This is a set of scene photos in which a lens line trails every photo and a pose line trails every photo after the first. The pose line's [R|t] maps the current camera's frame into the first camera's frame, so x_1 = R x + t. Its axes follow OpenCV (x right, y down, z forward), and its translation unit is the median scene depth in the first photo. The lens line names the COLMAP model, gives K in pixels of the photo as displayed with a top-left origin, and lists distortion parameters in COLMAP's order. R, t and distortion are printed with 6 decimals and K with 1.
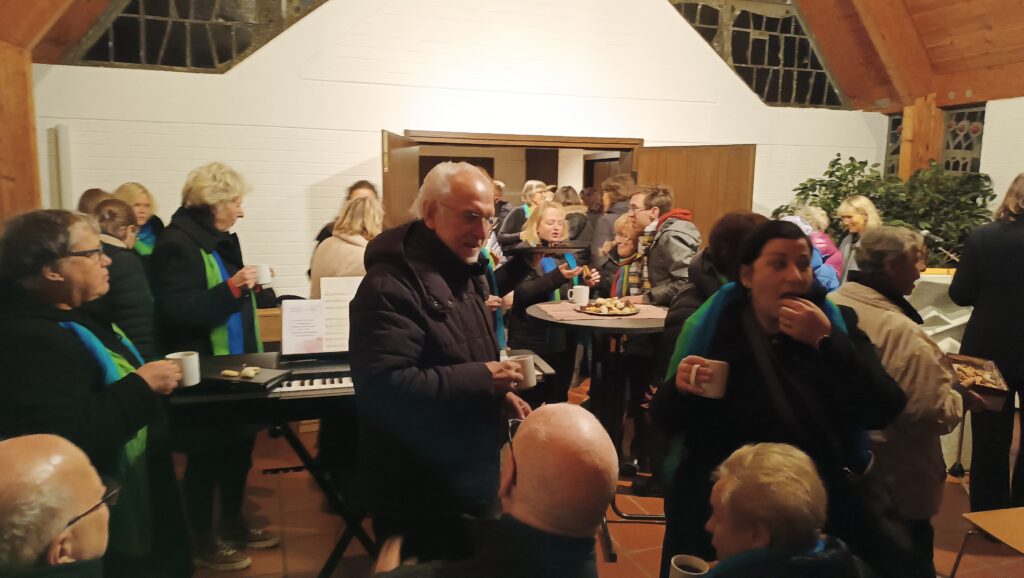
lens RADIAL K [[738.0, 0, 512.0], [0, 738.0, 289.0], [0, 0, 1]] dist [0.003791, 0.006138]
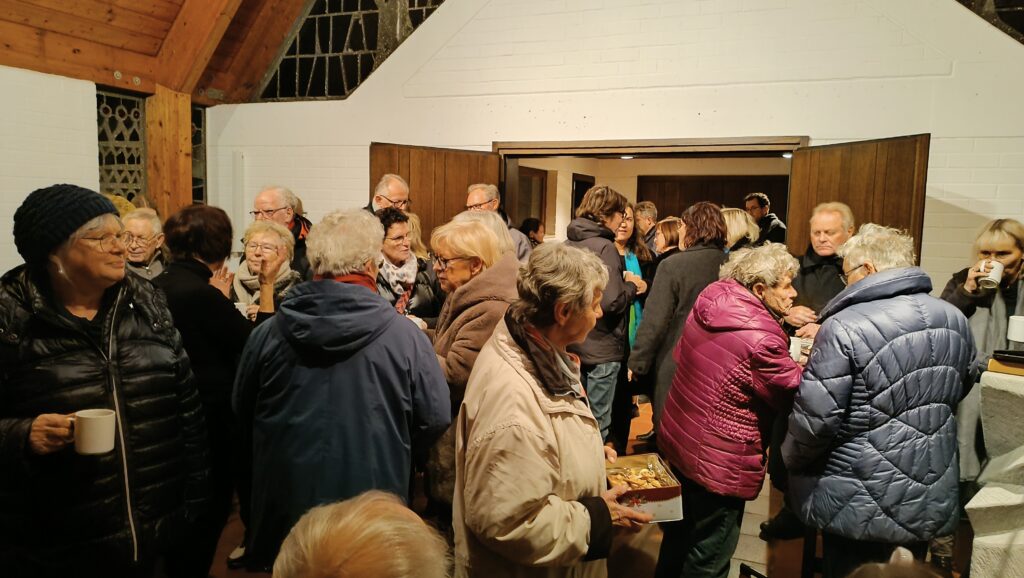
lens RADIAL K [[748.7, 0, 512.0], [0, 748.7, 289.0], [0, 0, 1]] dist [0.006611, 0.002486]
pose [[0.746837, 0.075696, -0.660685, 0.446067], [-0.106775, 0.994260, -0.006784, -0.025975], [0.656379, 0.075611, 0.750633, 0.290286]]
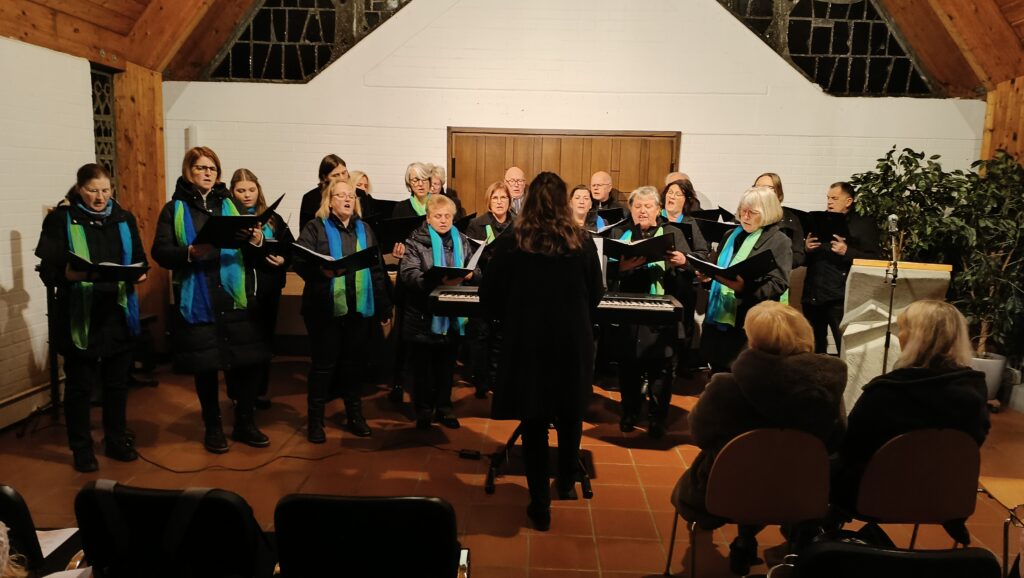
lens RADIAL K [[748.7, 0, 512.0], [0, 748.7, 289.0], [0, 0, 1]] dist [0.006611, 0.002486]
pose [[0.932852, 0.061019, -0.355055, 0.337984], [-0.064242, 0.997931, 0.002717, 0.025969], [0.354486, 0.020275, 0.934841, -0.050901]]
